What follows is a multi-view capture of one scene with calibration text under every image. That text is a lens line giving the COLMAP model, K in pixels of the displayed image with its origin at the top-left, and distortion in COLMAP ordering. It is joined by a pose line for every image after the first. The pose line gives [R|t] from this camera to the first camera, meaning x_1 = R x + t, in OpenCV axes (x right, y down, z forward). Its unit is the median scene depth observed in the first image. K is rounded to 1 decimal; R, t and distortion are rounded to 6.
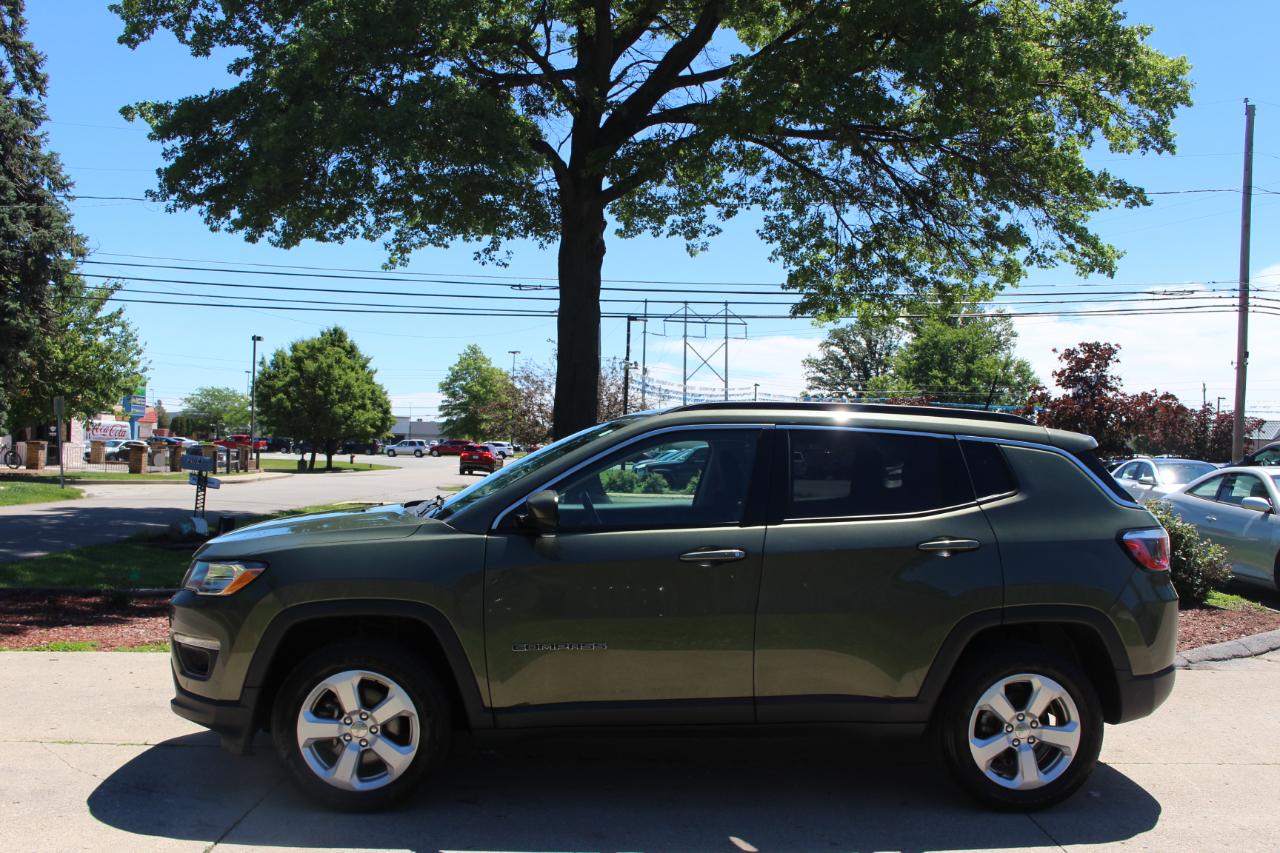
lens RADIAL K [[1218.2, 0, 640.0], [0, 1218.2, 426.5], [0, 0, 1]] dist [-0.055251, -0.002172]
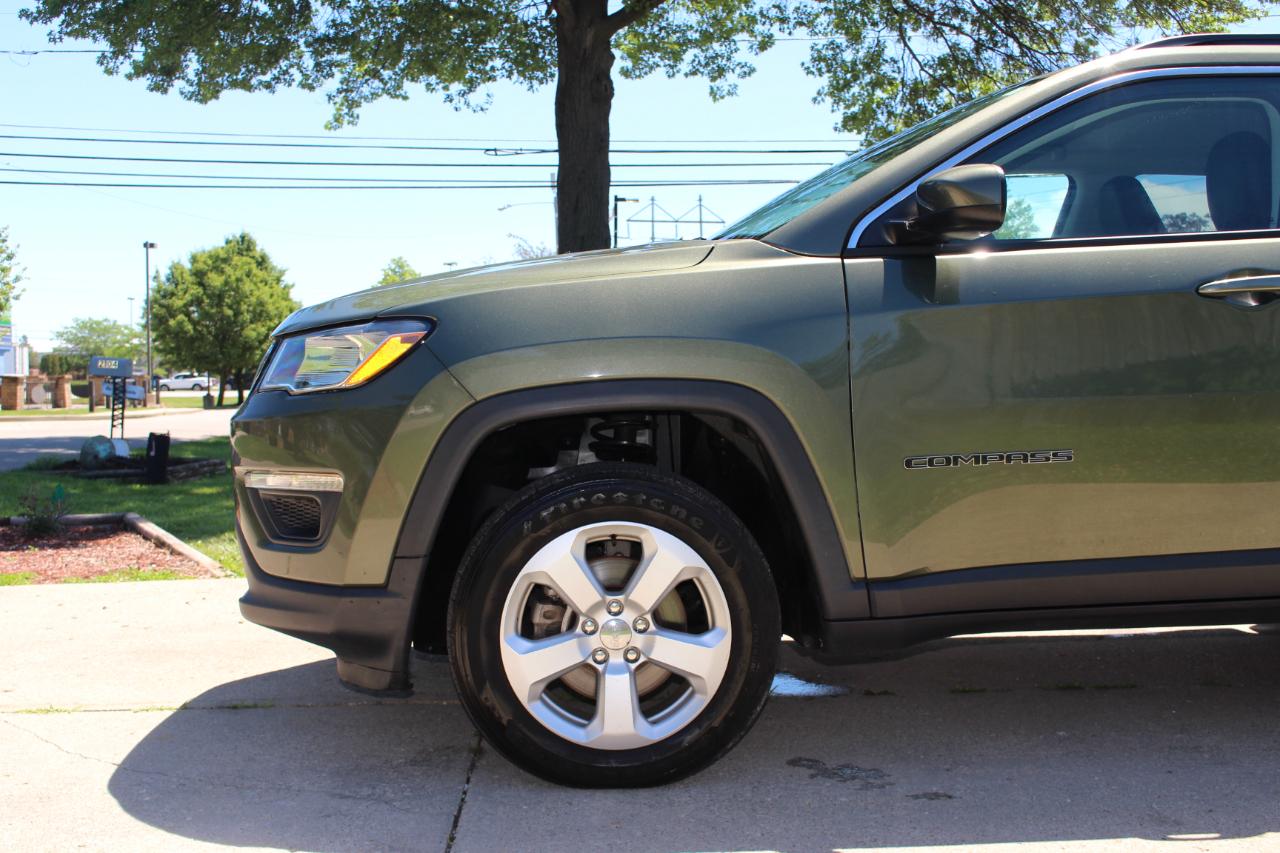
lens RADIAL K [[1332.2, 0, 641.1], [0, 1332.2, 500.7], [0, 0, 1]] dist [-0.014703, 0.004113]
pose [[0.998001, -0.030008, 0.055611, -0.061647], [0.024265, 0.994569, 0.101215, 0.031824], [-0.058346, -0.099663, 0.993309, 0.092508]]
